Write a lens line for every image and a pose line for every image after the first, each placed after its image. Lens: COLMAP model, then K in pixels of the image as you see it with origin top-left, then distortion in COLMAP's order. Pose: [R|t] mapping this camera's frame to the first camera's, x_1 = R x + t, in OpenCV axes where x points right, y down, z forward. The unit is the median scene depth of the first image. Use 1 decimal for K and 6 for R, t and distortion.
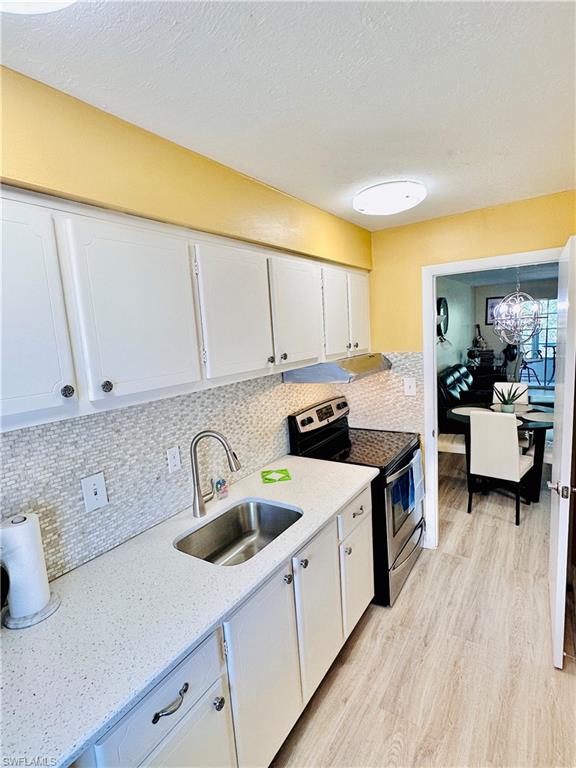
lens RADIAL K [[384.7, 0, 289.2], [0, 384.7, 383.1], [0, 0, 1]] dist [0.001911, 0.000666]
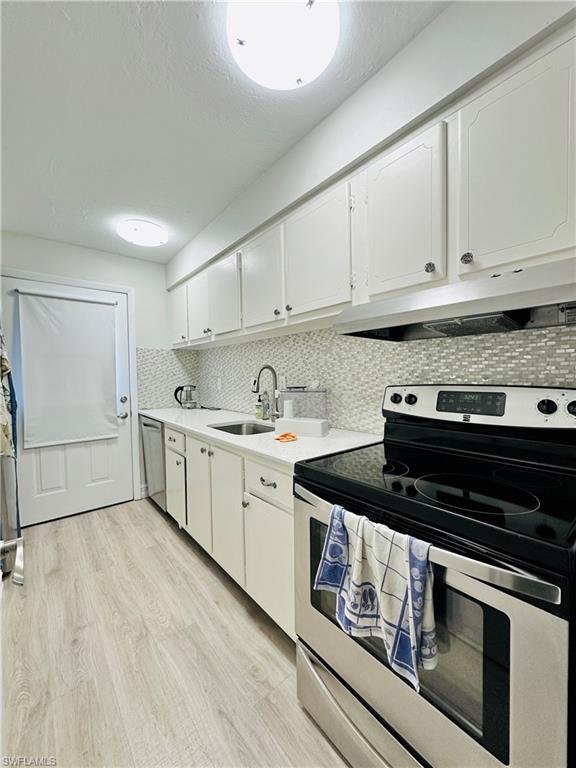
lens RADIAL K [[309.9, 0, 289.7], [0, 309.9, 384.2], [0, 0, 1]] dist [0.003288, 0.000909]
pose [[-0.291480, 0.103321, -0.950981, 0.767282], [-0.090012, 0.986776, 0.134799, 0.022058], [0.952332, 0.124891, -0.278326, 1.174332]]
